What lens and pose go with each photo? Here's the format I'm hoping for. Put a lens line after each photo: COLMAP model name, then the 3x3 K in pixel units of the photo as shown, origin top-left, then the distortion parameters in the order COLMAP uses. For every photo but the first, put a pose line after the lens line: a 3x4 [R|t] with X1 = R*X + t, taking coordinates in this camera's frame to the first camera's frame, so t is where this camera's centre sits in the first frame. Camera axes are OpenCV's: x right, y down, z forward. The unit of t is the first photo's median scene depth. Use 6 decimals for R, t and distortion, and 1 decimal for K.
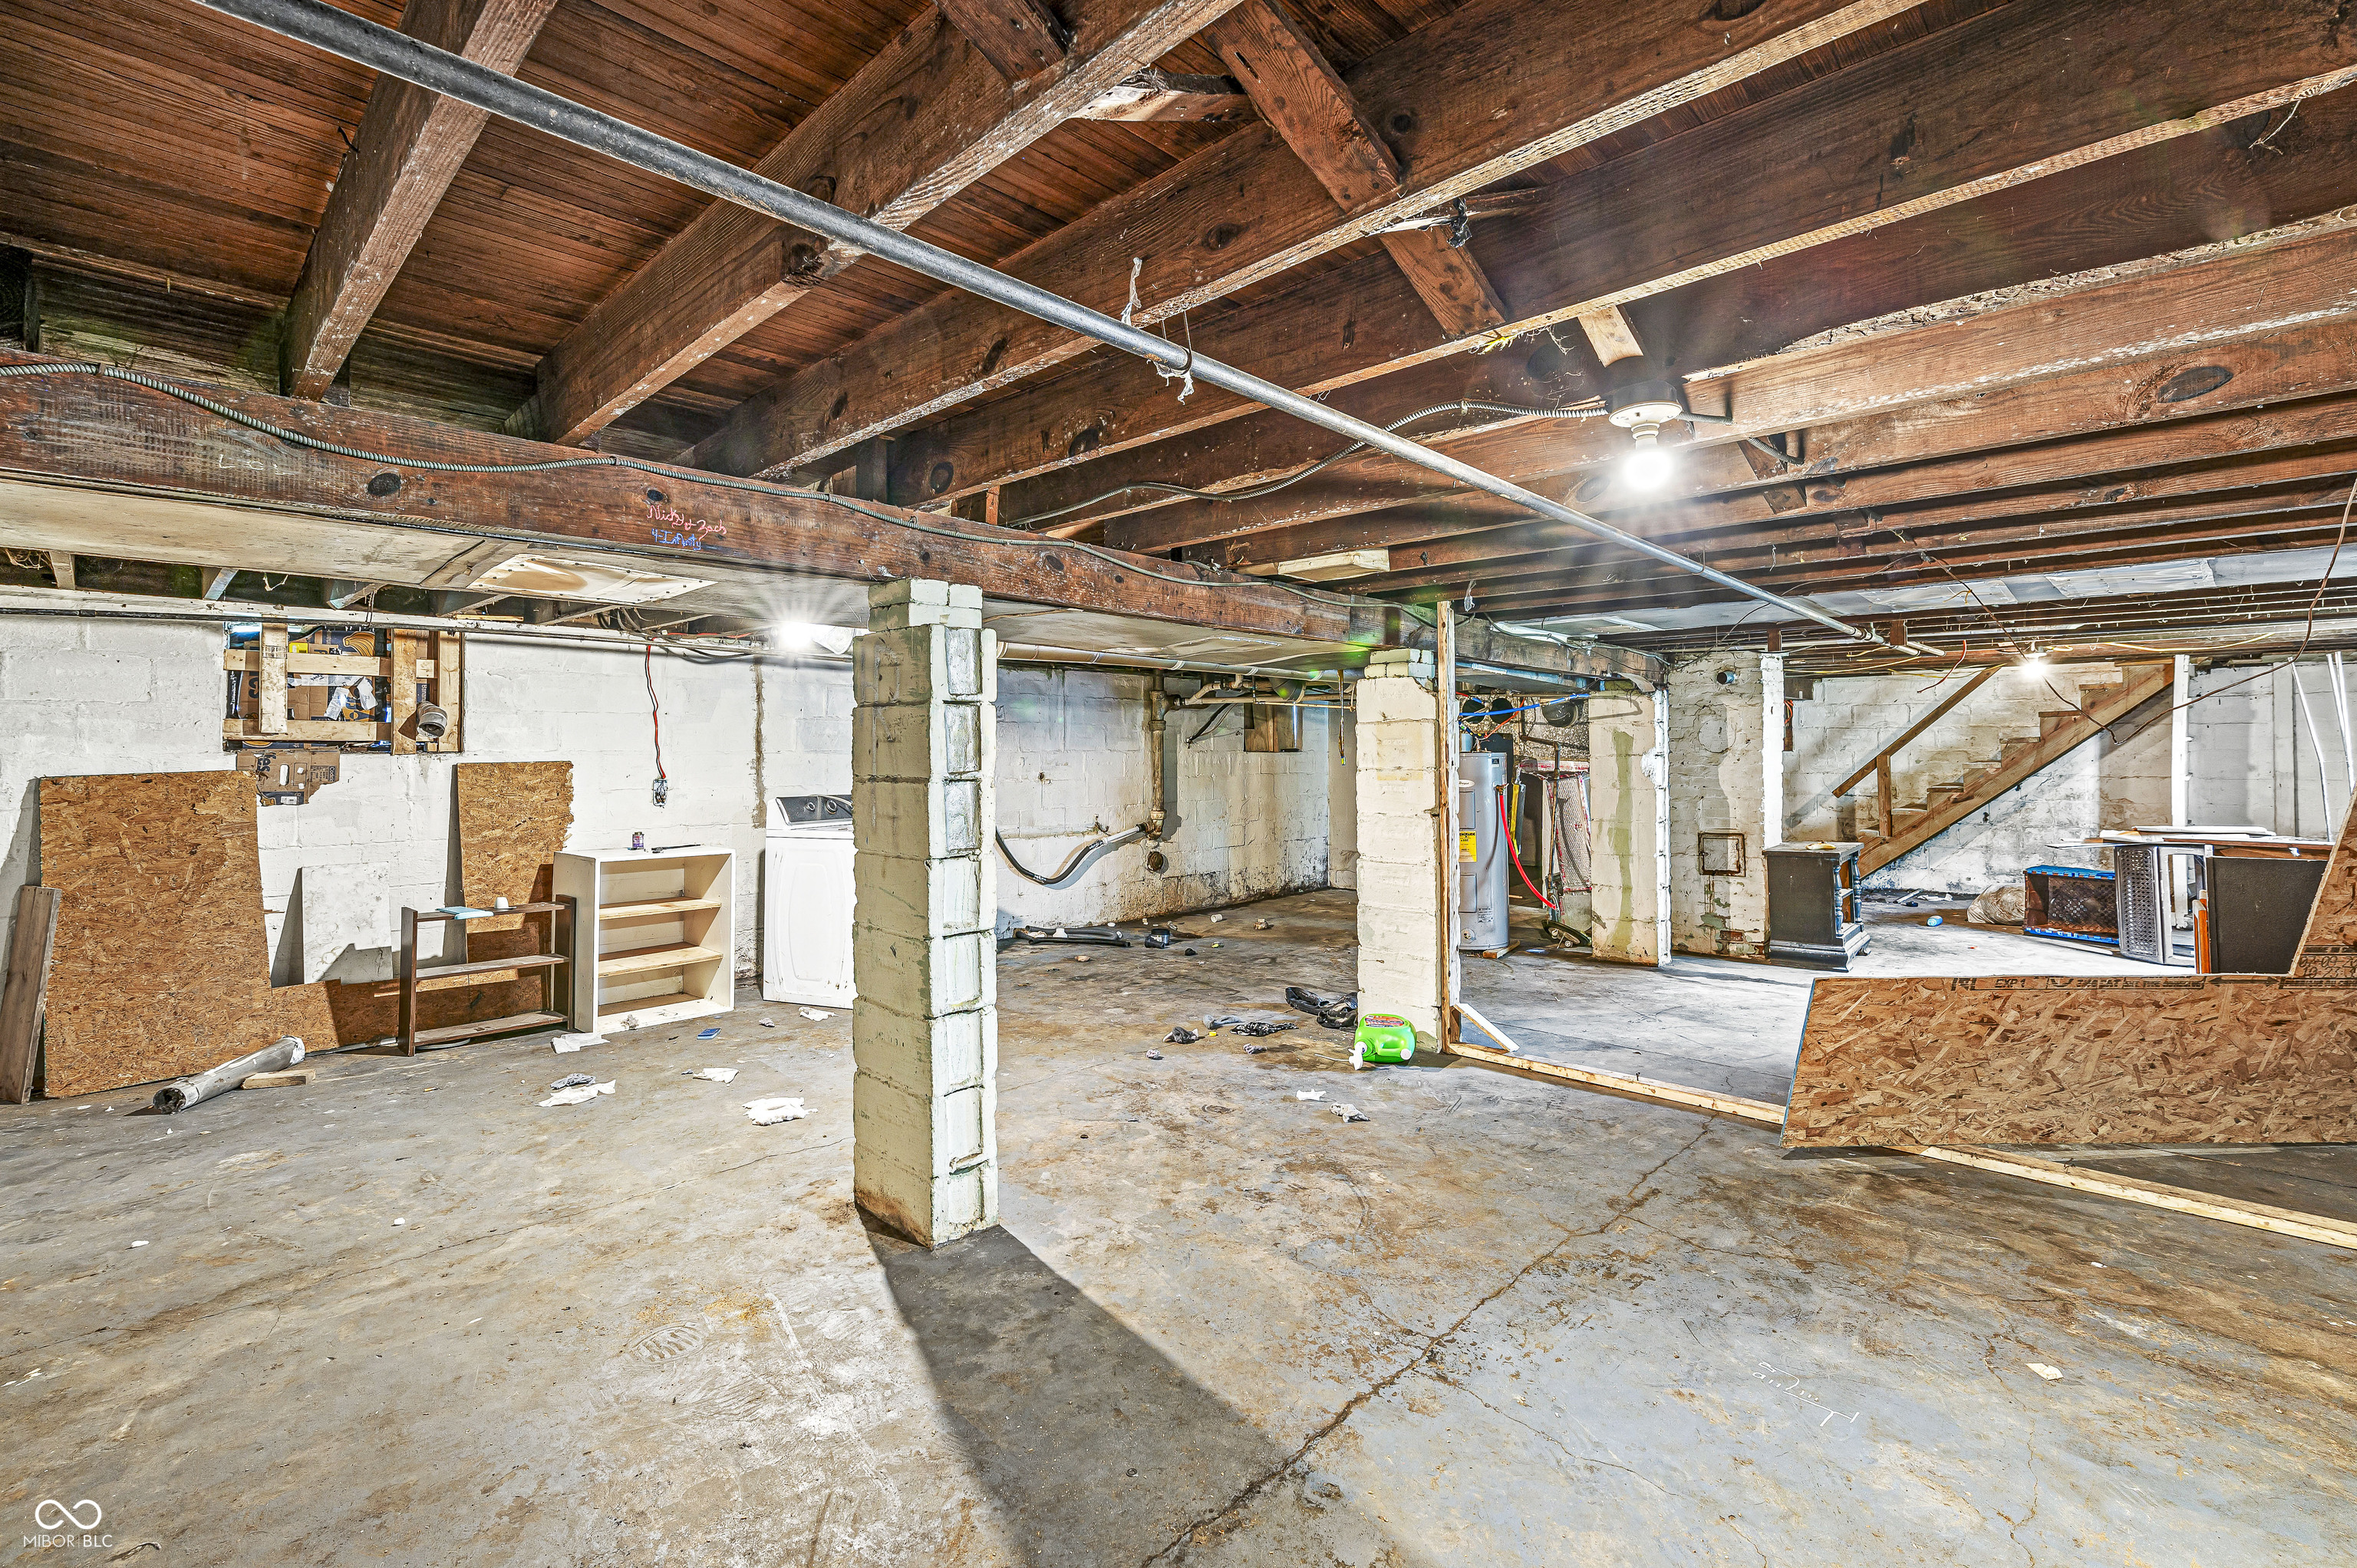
lens RADIAL K [[1035.4, 0, 1179.2], [0, 1035.4, 765.6], [0, 0, 1]] dist [0.000738, -0.000939]
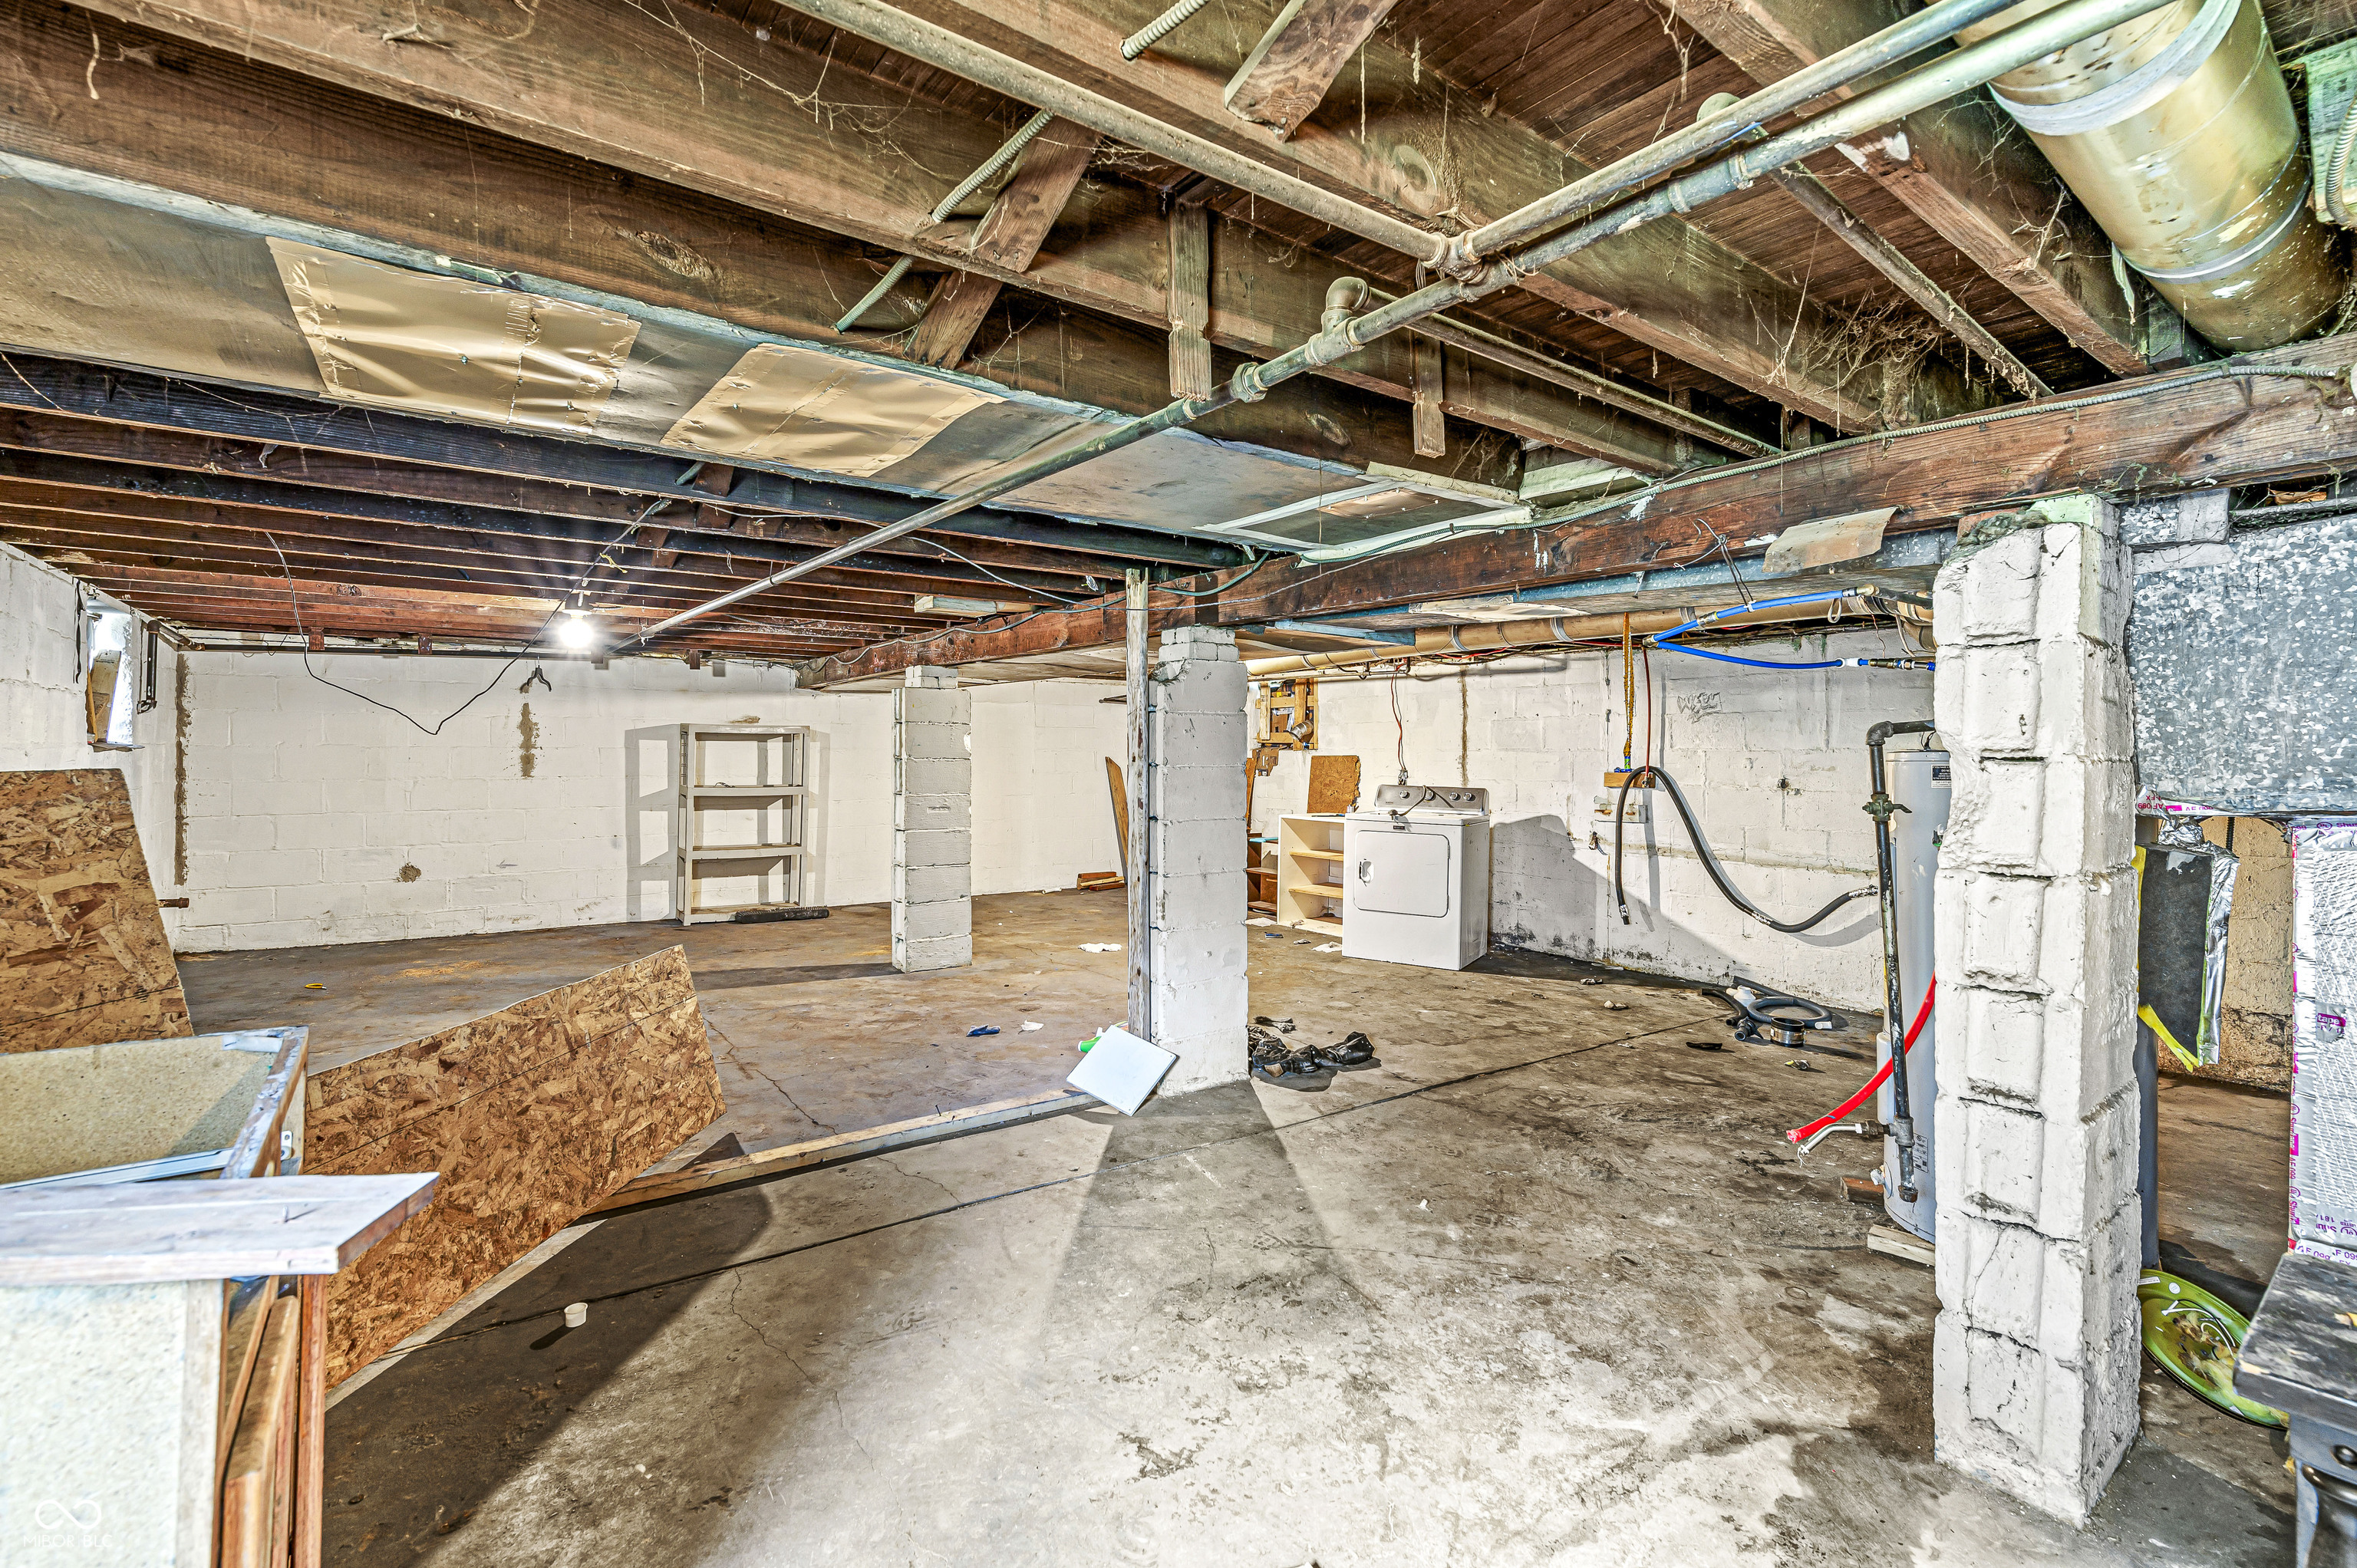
lens RADIAL K [[1035.4, 0, 1179.1], [0, 1035.4, 763.4], [0, 0, 1]] dist [0.000738, -0.000939]
pose [[-0.154942, 0.012174, -0.987849, 1.063945], [-0.018545, 0.999712, 0.015229, -0.011807], [0.987749, 0.020680, -0.154672, 1.104366]]
